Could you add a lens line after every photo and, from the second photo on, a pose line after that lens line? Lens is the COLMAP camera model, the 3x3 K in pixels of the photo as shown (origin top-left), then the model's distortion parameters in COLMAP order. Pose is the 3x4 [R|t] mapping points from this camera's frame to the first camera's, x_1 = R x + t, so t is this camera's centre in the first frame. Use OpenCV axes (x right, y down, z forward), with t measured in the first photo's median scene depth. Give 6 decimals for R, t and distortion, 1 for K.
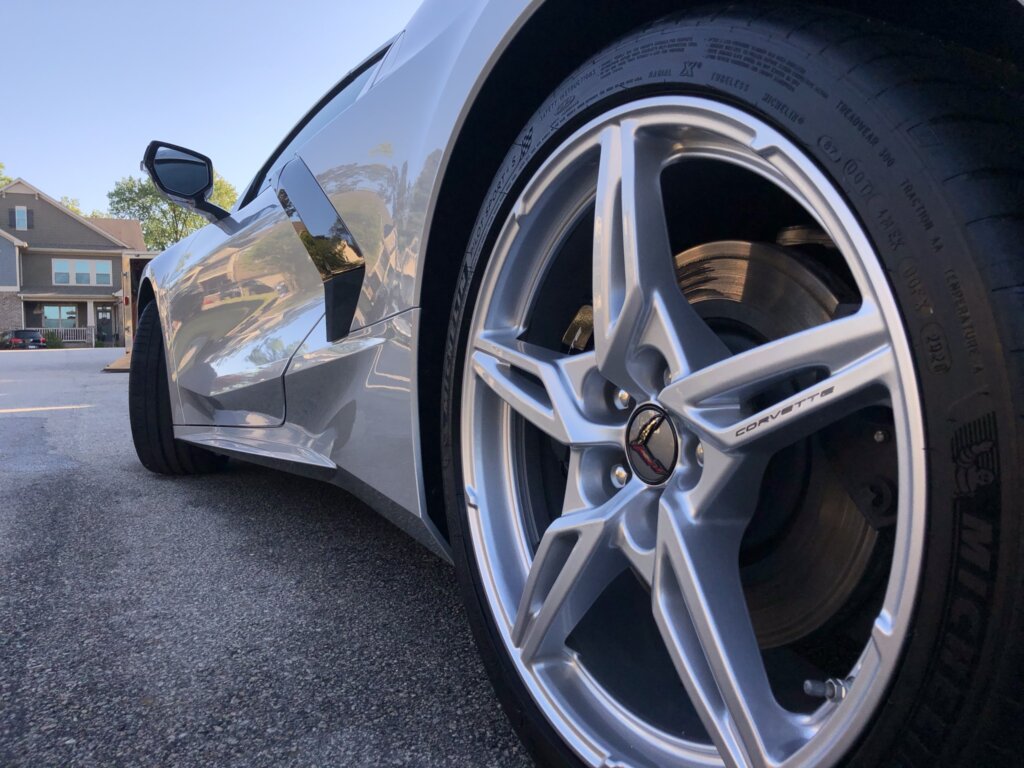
lens RADIAL K [[819.0, 0, 512.0], [0, 819.0, 384.0], [0, 0, 1]] dist [0.086803, -0.115971]
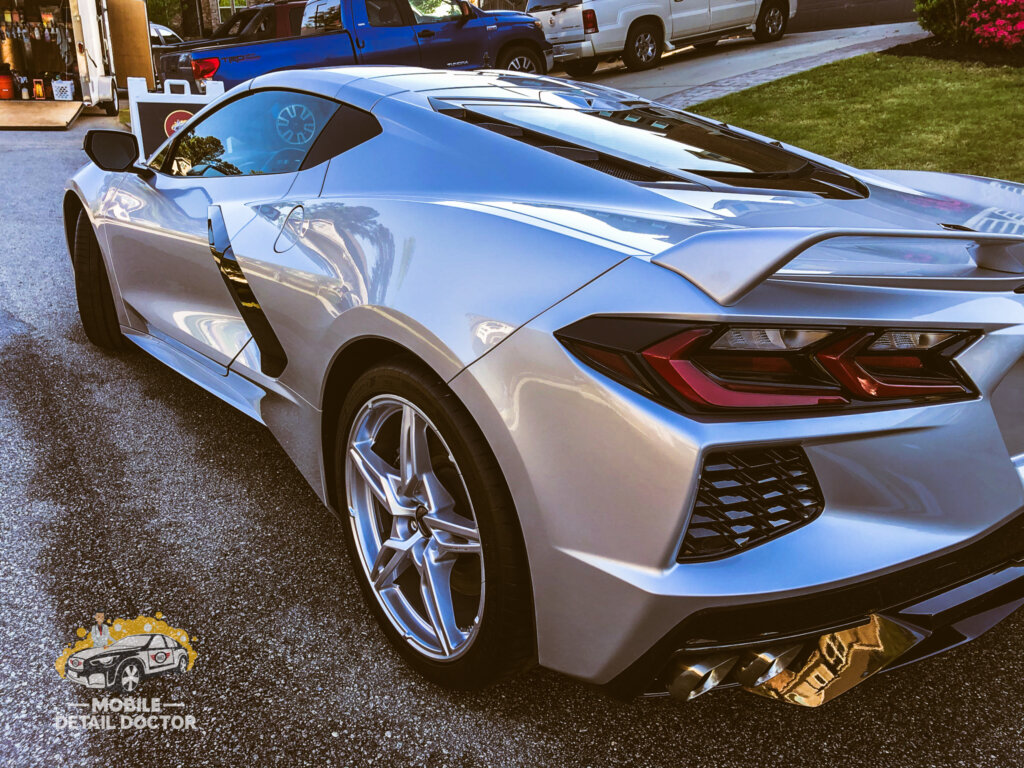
lens RADIAL K [[832.4, 0, 512.0], [0, 832.4, 384.0], [0, 0, 1]] dist [0.080240, -0.180420]
pose [[0.992131, -0.008065, 0.124943, 0.041566], [-0.032206, 0.947905, 0.316920, -0.381279], [-0.120990, -0.318450, 0.940187, -0.424798]]
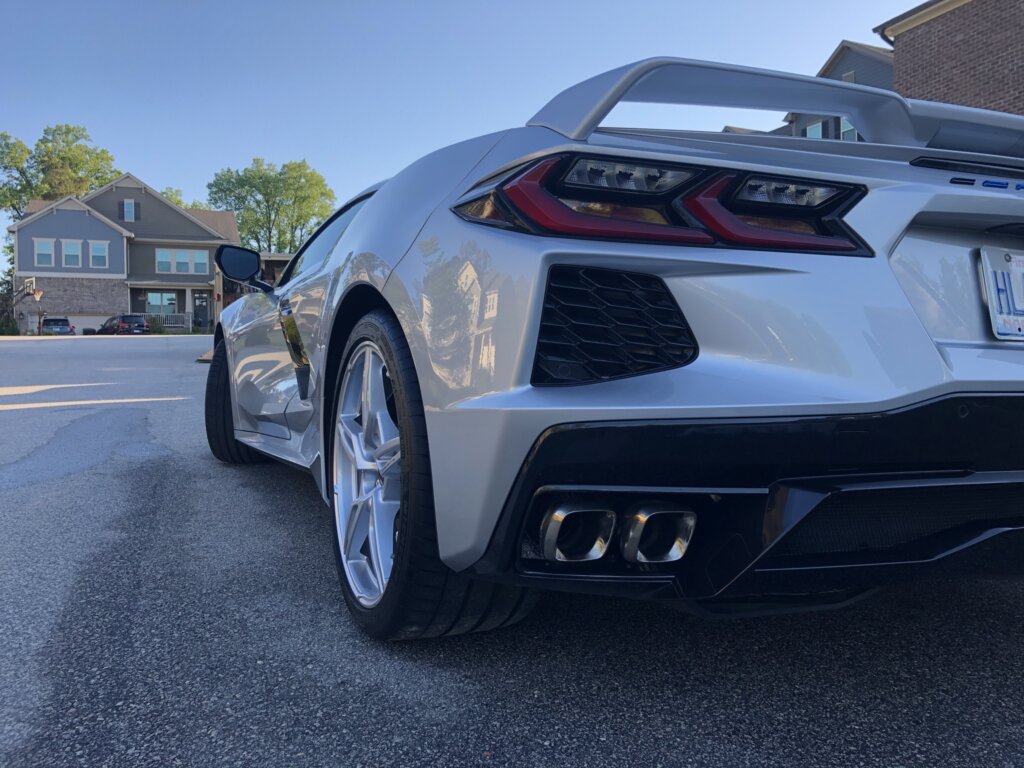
lens RADIAL K [[832.4, 0, 512.0], [0, 832.4, 384.0], [0, 0, 1]] dist [0.080240, -0.180420]
pose [[0.994528, 0.028427, -0.100531, 0.278294], [-0.027013, 0.999516, 0.015401, -0.084154], [0.100920, -0.012601, 0.994815, -0.513715]]
